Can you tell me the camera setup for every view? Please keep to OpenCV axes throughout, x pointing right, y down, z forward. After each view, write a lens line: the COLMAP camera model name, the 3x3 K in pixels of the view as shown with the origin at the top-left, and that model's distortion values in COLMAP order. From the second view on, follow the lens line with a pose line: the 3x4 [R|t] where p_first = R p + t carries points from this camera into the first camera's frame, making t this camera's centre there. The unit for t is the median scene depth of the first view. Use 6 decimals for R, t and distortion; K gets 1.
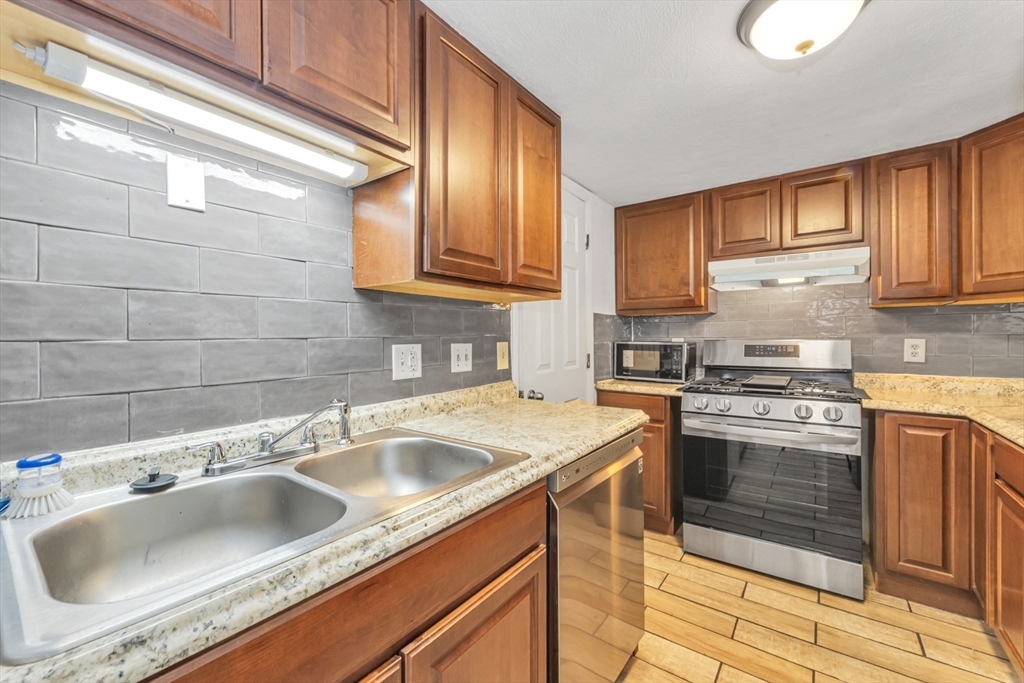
lens RADIAL K [[418.6, 0, 512.1], [0, 418.6, 335.0], [0, 0, 1]] dist [0.001684, -0.000200]
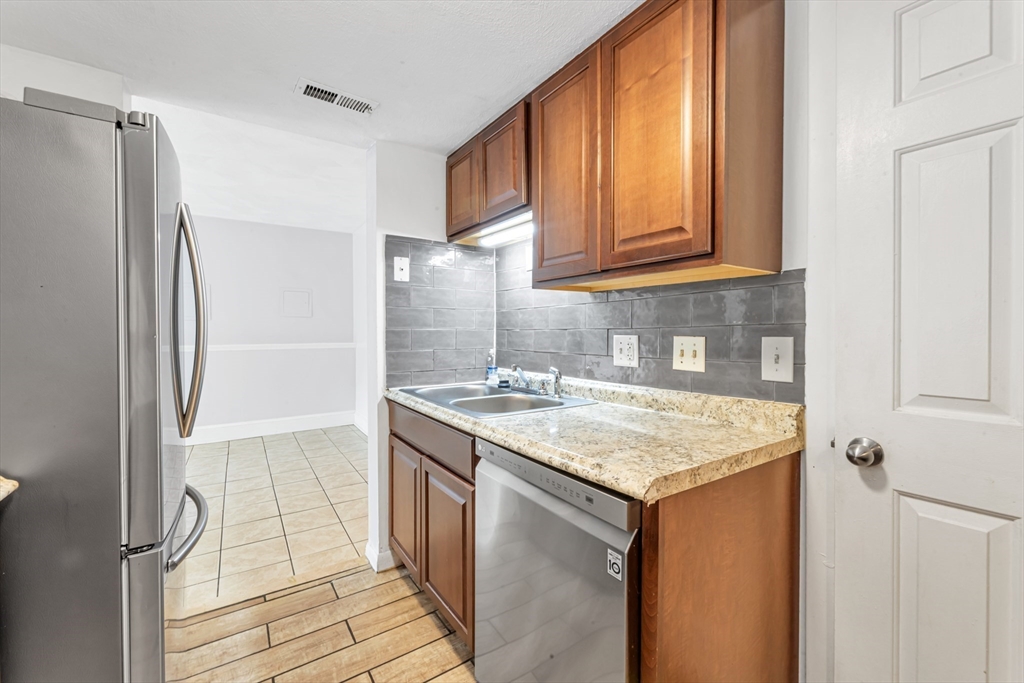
lens RADIAL K [[418.6, 0, 511.0], [0, 418.6, 334.6], [0, 0, 1]] dist [0.001684, -0.000200]
pose [[-0.330934, 0.012575, -0.943570, 0.840144], [0.002557, 0.999919, 0.012429, 0.005689], [0.943651, 0.001701, -0.330939, 1.024789]]
